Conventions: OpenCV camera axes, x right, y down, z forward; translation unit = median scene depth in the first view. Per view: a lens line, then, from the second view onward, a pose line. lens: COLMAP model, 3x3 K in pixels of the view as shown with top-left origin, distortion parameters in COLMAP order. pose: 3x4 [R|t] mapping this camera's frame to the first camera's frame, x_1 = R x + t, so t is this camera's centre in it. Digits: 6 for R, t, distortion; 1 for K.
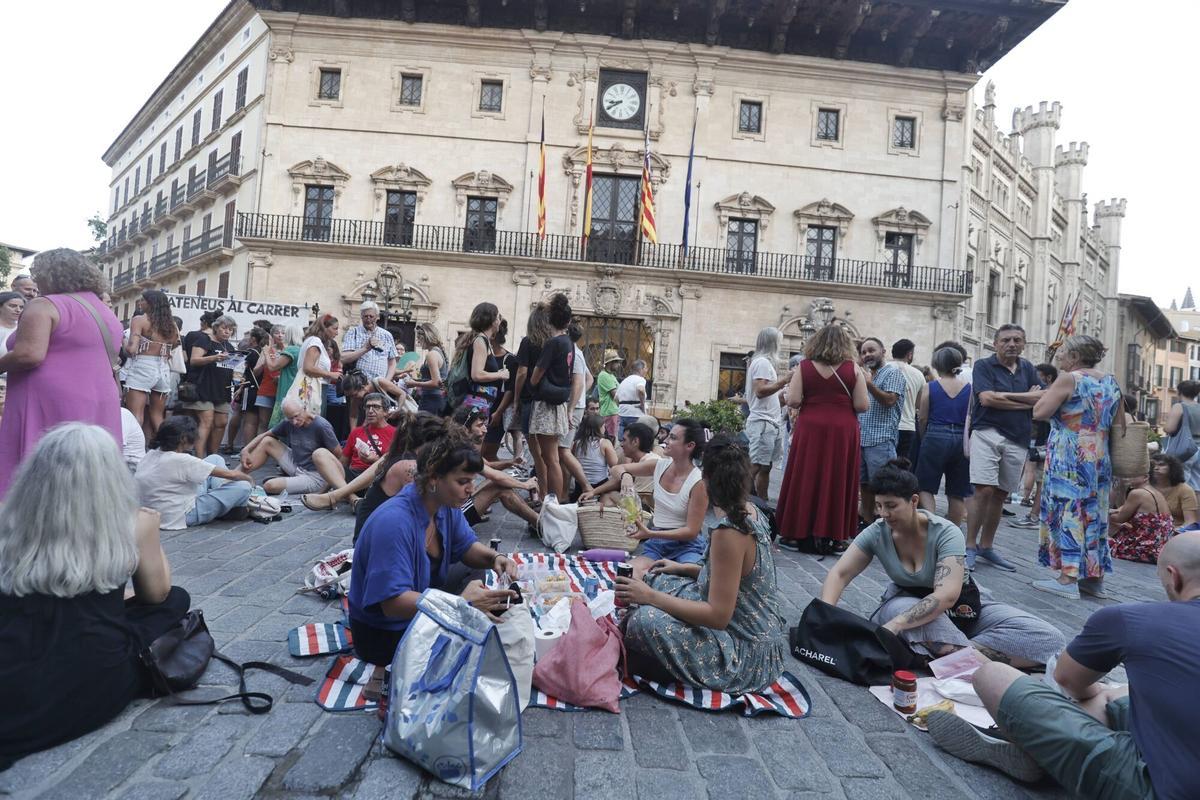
lens RADIAL K [[558.4, 0, 602.9], [0, 558.4, 406.7], [0, 0, 1]] dist [-0.030768, -0.000225]
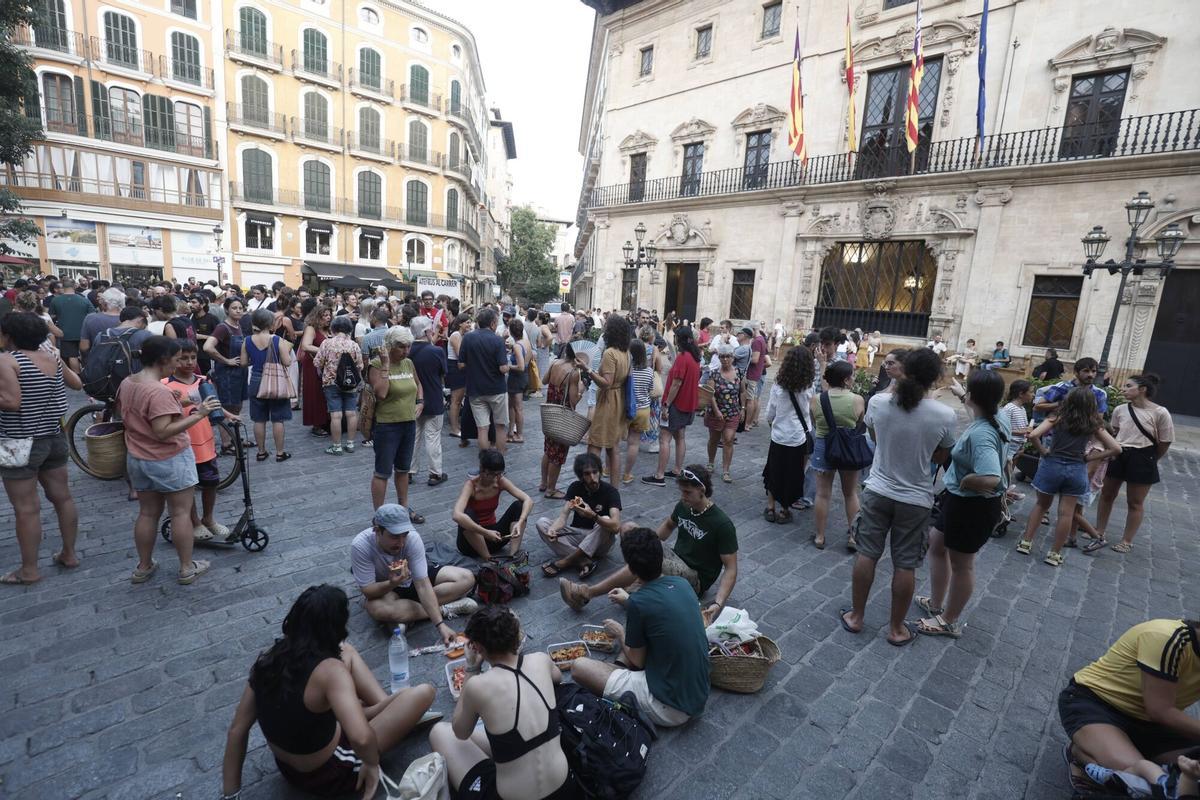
lens RADIAL K [[546.4, 0, 602.5], [0, 546.4, 409.6], [0, 0, 1]] dist [-0.041530, 0.009292]
pose [[0.675617, 0.117204, -0.727877, 0.363307], [-0.014664, 0.989224, 0.145675, -0.016410], [0.737107, -0.087748, 0.670055, 0.090718]]
